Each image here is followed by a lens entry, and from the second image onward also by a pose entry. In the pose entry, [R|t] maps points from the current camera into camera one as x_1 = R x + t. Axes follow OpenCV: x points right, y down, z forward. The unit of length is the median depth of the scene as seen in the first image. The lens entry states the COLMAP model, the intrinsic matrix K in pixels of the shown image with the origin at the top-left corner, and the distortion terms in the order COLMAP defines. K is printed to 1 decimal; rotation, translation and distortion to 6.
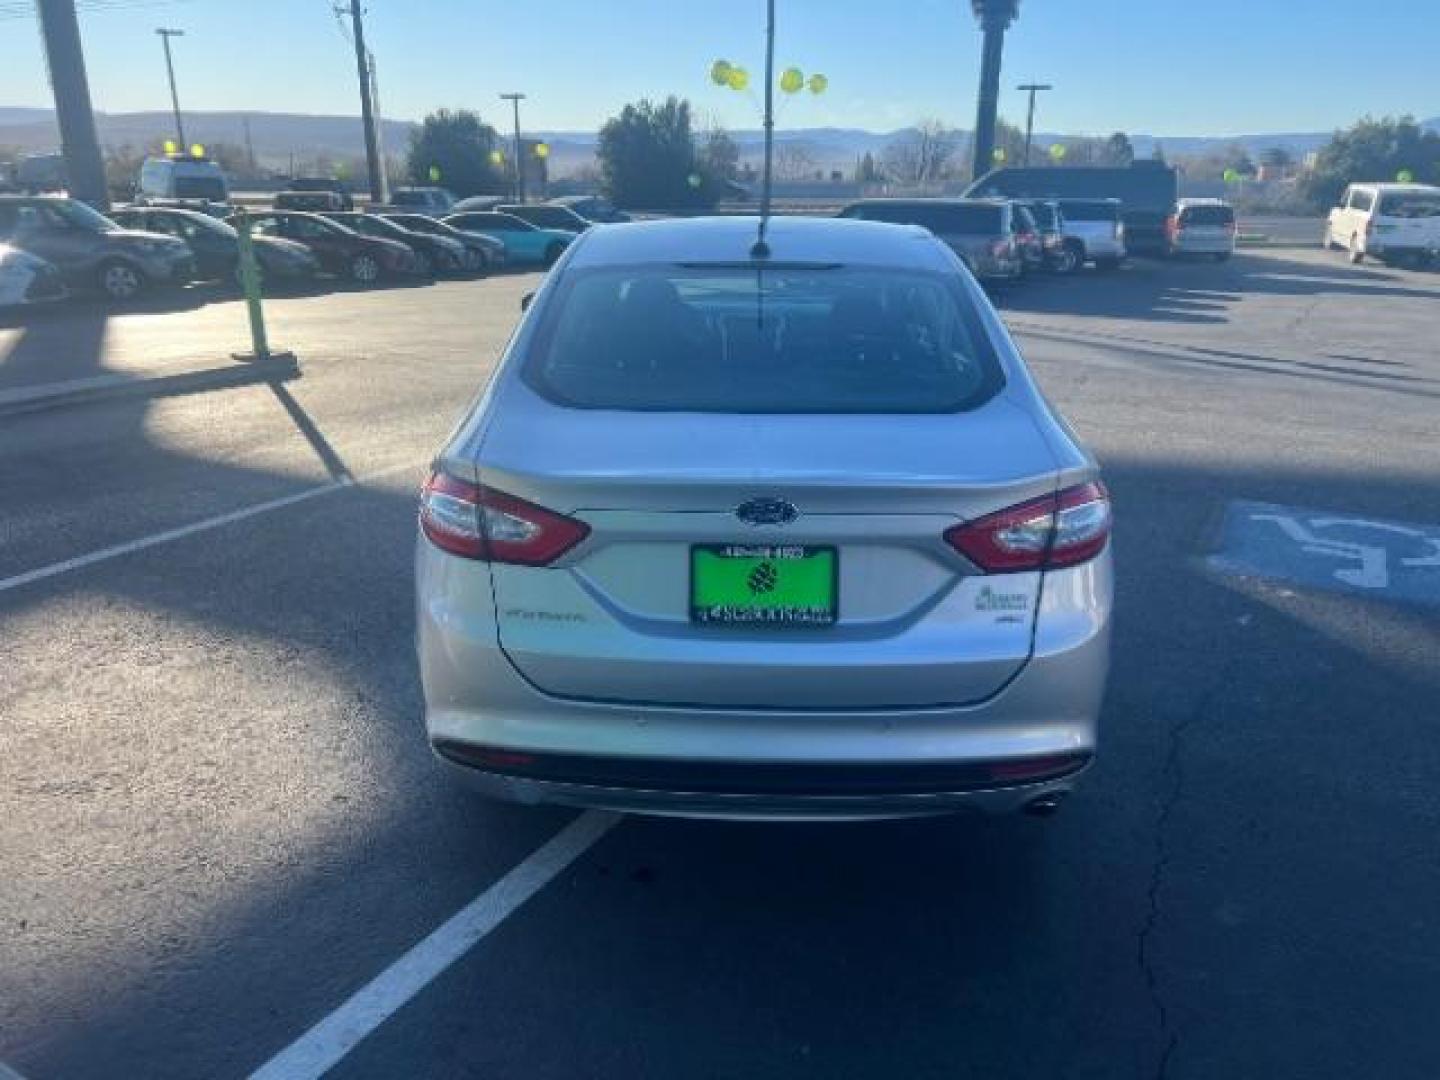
lens RADIAL K [[1075.3, 0, 715.0], [0, 1075.3, 550.5], [0, 0, 1]] dist [0.029214, -0.039360]
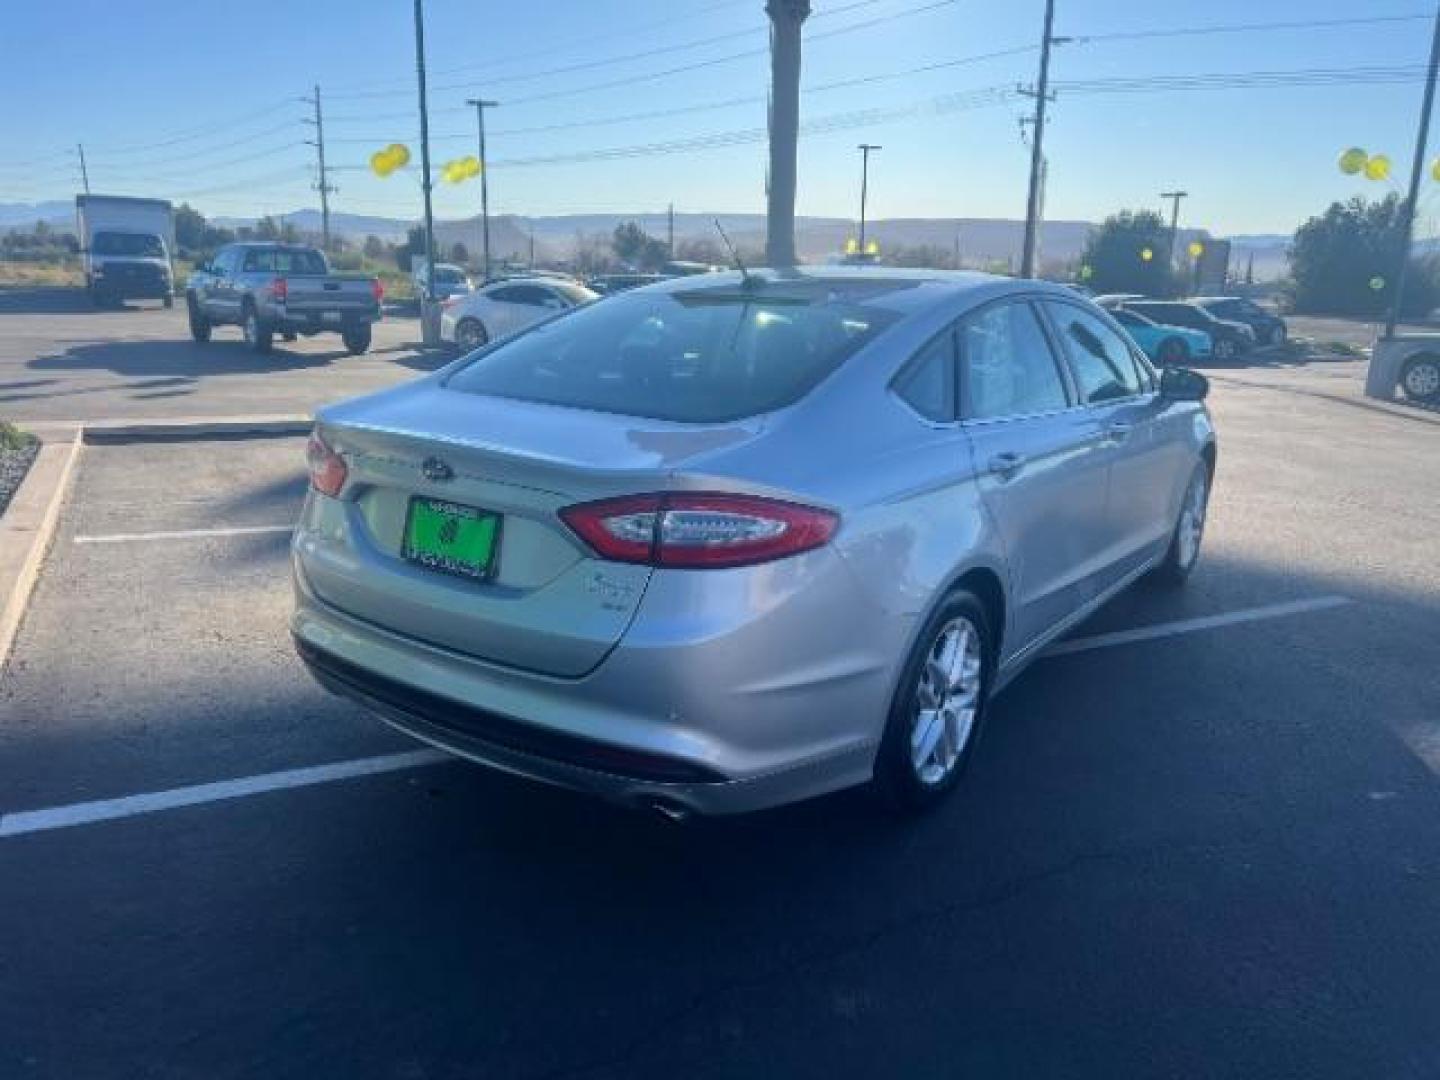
lens RADIAL K [[1075.3, 0, 728.7], [0, 1075.3, 542.1], [0, 0, 1]] dist [0.029214, -0.039360]
pose [[0.836491, 0.149696, -0.527137, 0.078904], [-0.197383, 0.979701, -0.035004, 0.001545], [0.511197, 0.133329, 0.849059, 0.012865]]
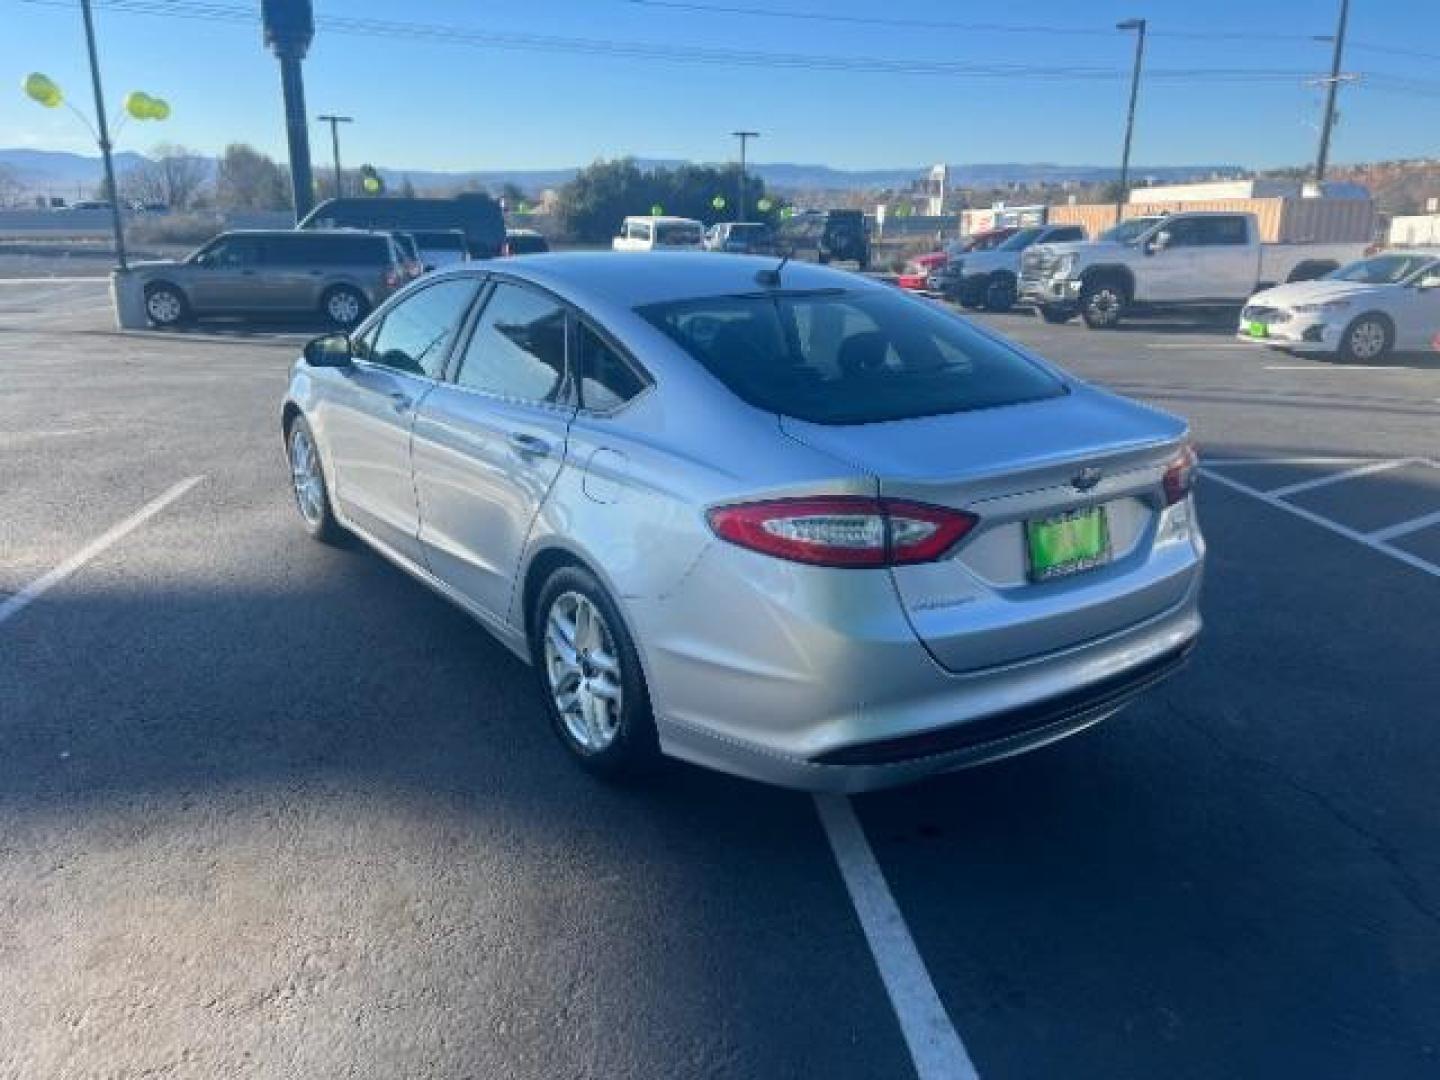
lens RADIAL K [[1075.3, 0, 708.2], [0, 1075.3, 551.8], [0, 0, 1]] dist [0.029214, -0.039360]
pose [[0.807635, -0.171047, 0.564330, -0.083471], [0.184744, 0.982222, 0.033314, -0.006318], [-0.559996, 0.077351, 0.824877, 0.018031]]
